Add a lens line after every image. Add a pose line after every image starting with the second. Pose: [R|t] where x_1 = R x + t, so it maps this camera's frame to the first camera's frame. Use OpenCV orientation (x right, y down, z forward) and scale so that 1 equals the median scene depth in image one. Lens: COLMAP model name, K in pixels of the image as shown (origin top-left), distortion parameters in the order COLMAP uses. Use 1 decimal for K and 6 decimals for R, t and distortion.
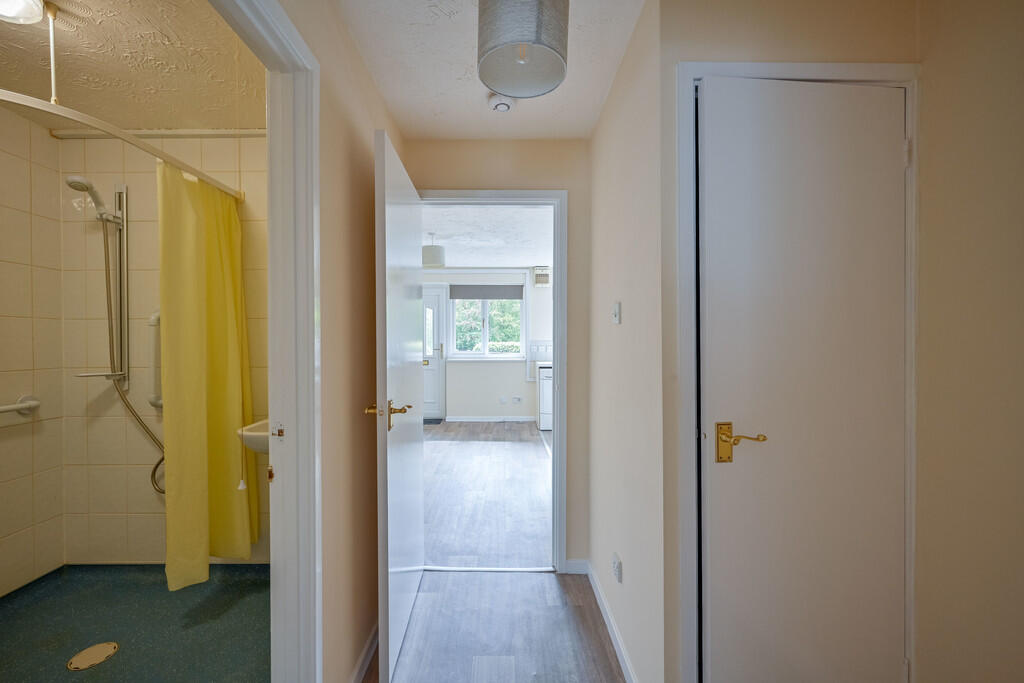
lens RADIAL K [[411.4, 0, 504.3], [0, 411.4, 338.7], [0, 0, 1]] dist [-0.001092, -0.000151]
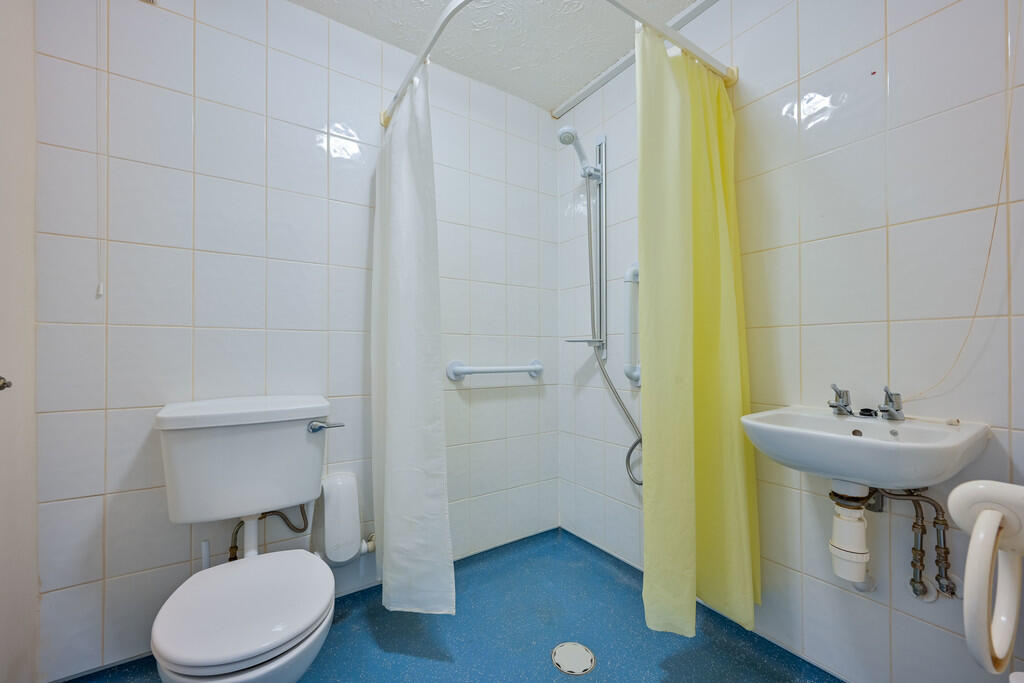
lens RADIAL K [[411.4, 0, 504.3], [0, 411.4, 338.7], [0, 0, 1]] dist [-0.001092, -0.000151]
pose [[0.551049, -0.018122, -0.834276, -0.290225], [-0.010087, 0.999546, -0.028375, 0.111958], [0.834412, 0.024052, 0.550617, 0.322351]]
